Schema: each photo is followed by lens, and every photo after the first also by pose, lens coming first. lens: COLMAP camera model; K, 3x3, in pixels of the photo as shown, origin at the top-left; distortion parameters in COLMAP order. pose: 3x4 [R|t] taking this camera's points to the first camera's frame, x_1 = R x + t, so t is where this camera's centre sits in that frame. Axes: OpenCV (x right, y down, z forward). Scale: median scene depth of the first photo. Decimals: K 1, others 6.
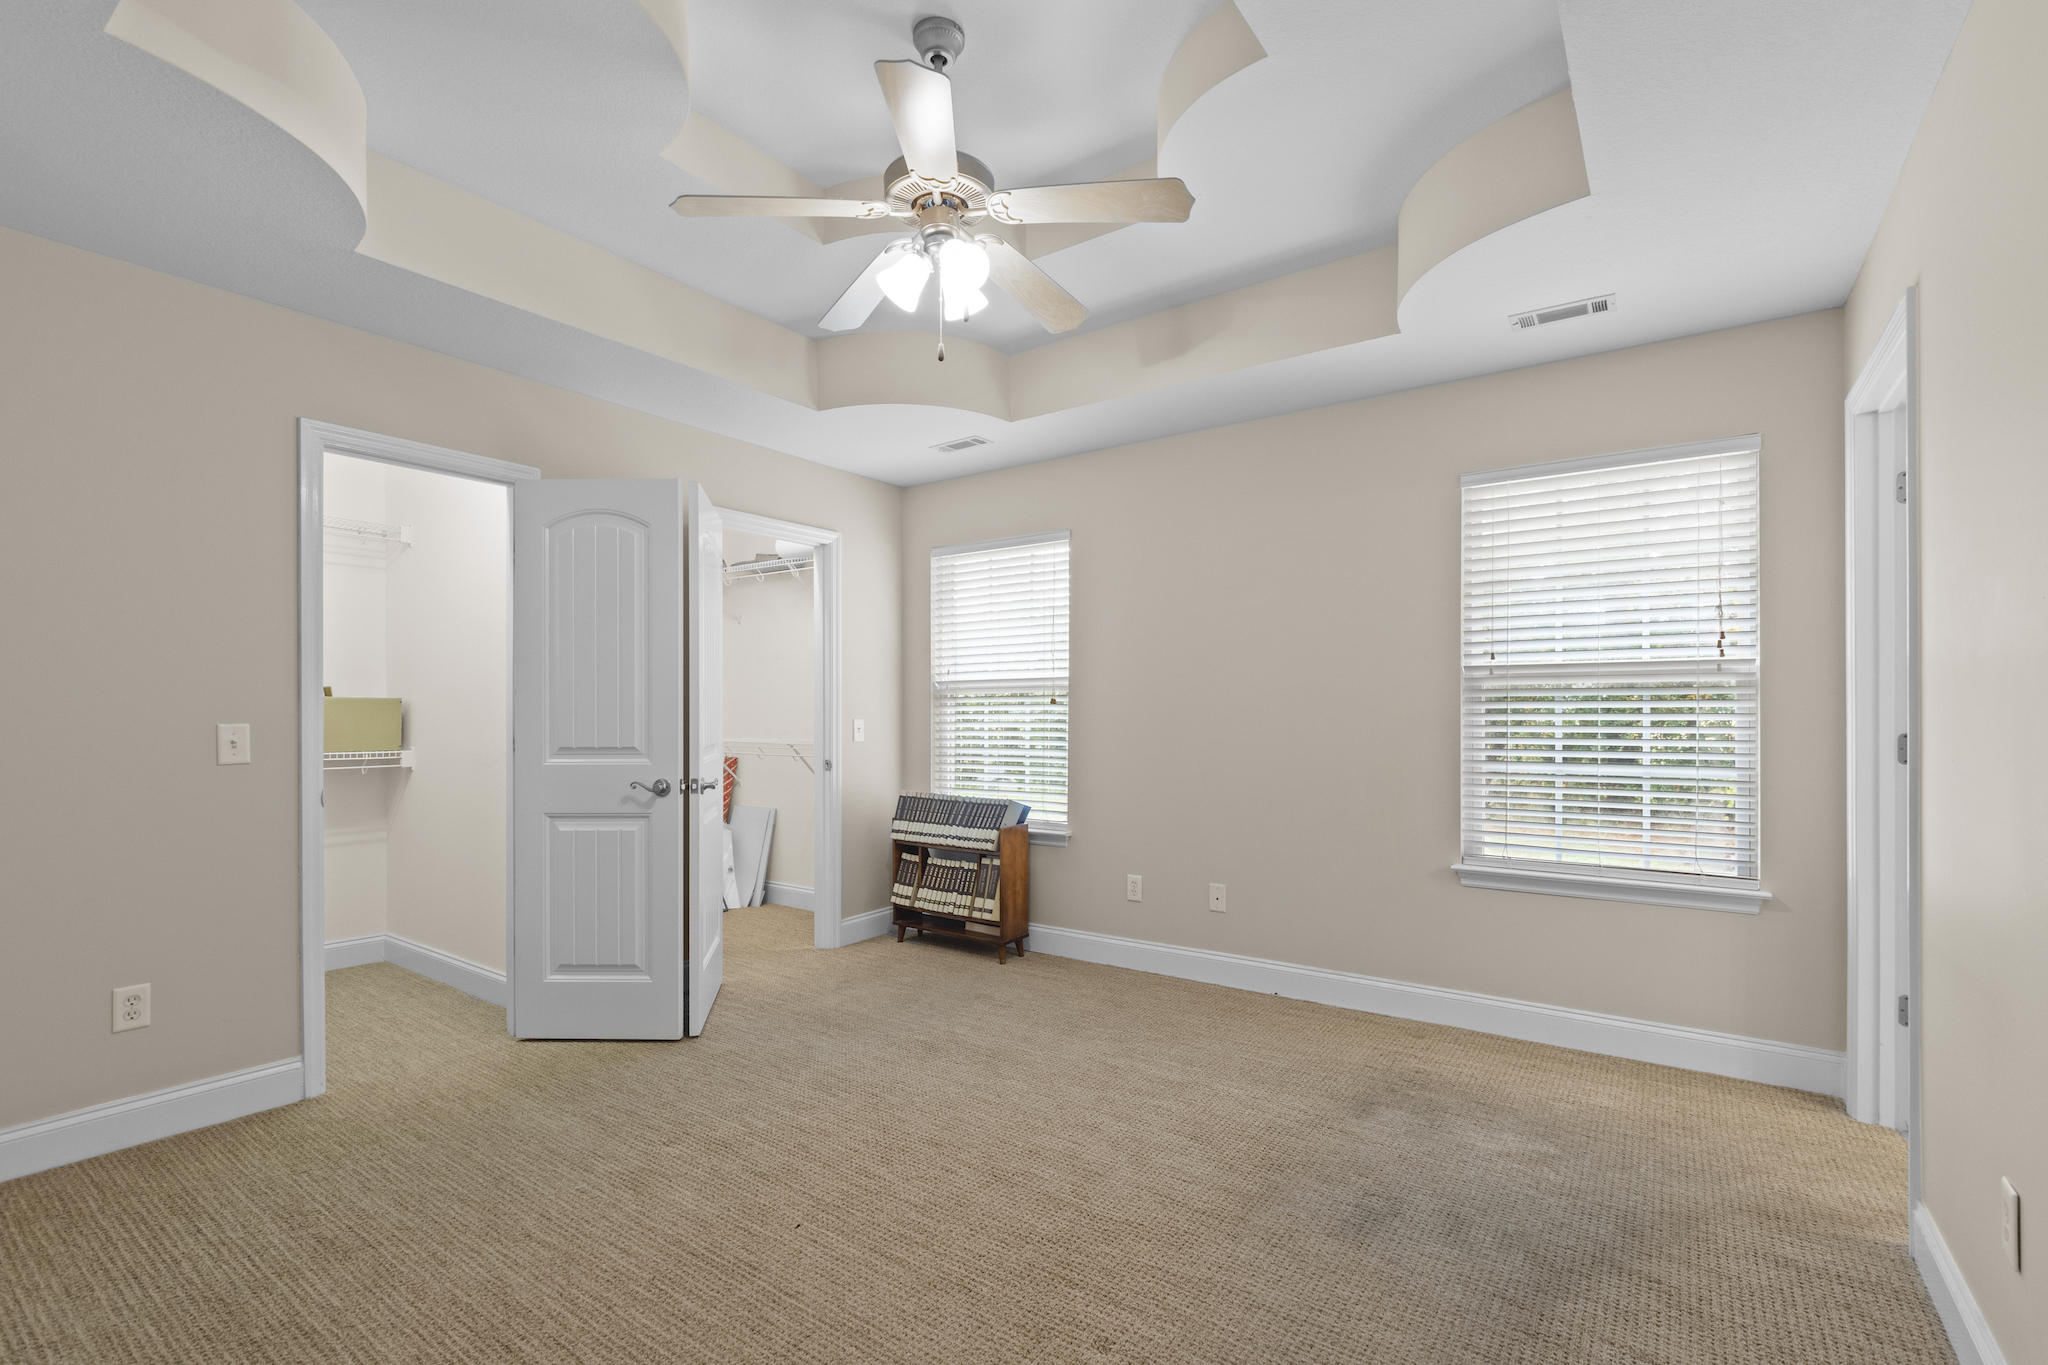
lens RADIAL K [[912.7, 0, 1031.1], [0, 912.7, 710.8], [0, 0, 1]] dist [0.016581, -0.012190]
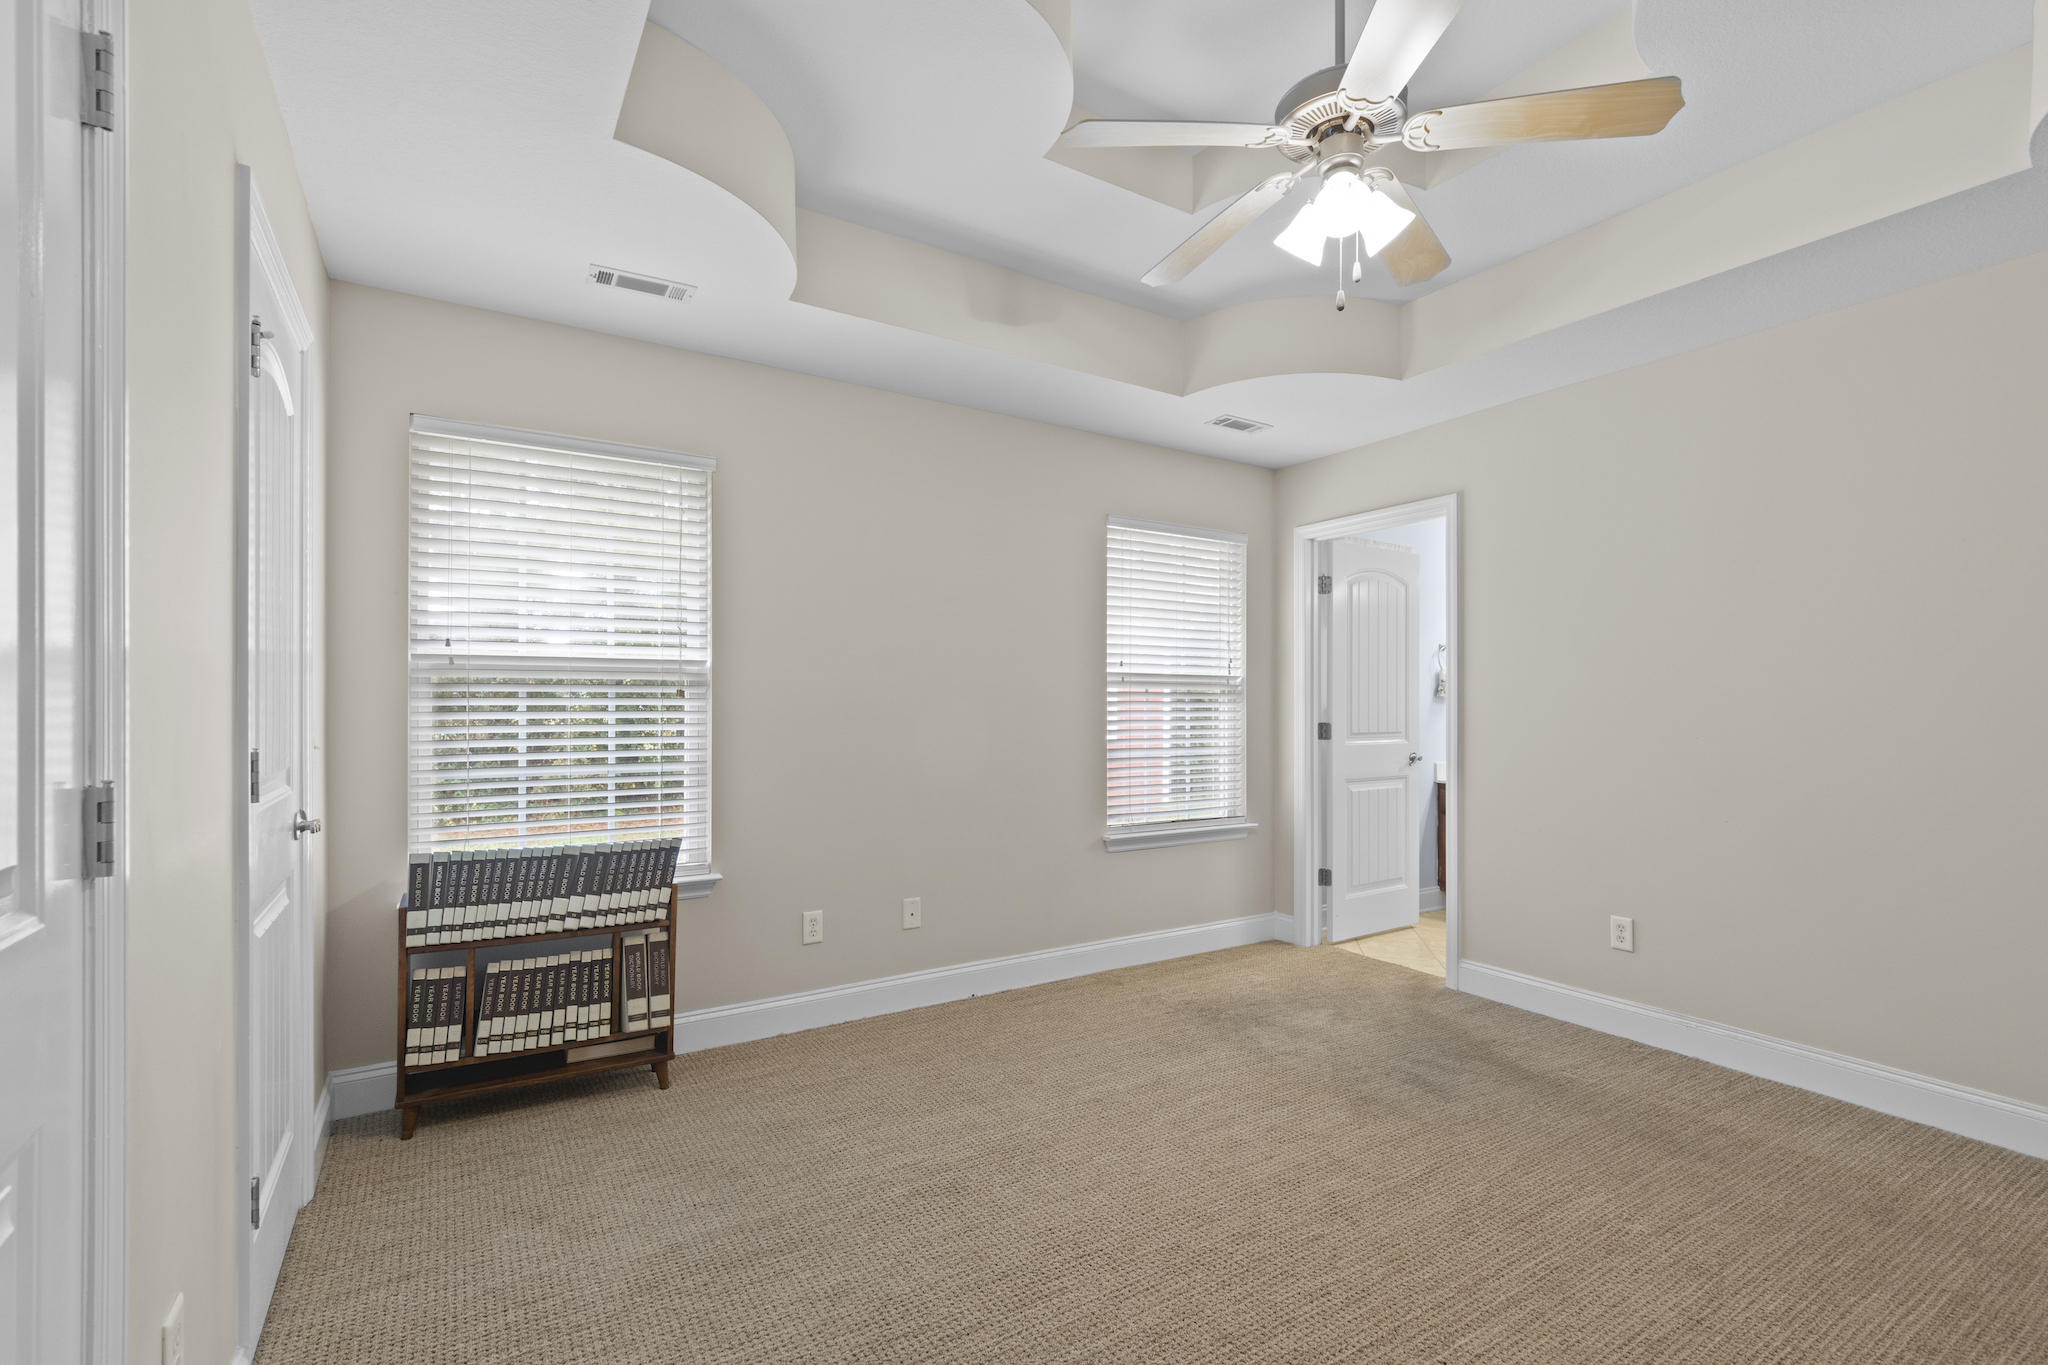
lens RADIAL K [[912.7, 0, 1031.1], [0, 912.7, 710.8], [0, 0, 1]] dist [0.016581, -0.012190]
pose [[0.380093, -0.001195, 0.924948, -0.574007], [-0.007241, 0.999965, 0.004268, -0.001874], [-0.924920, -0.008320, 0.380071, 0.528779]]
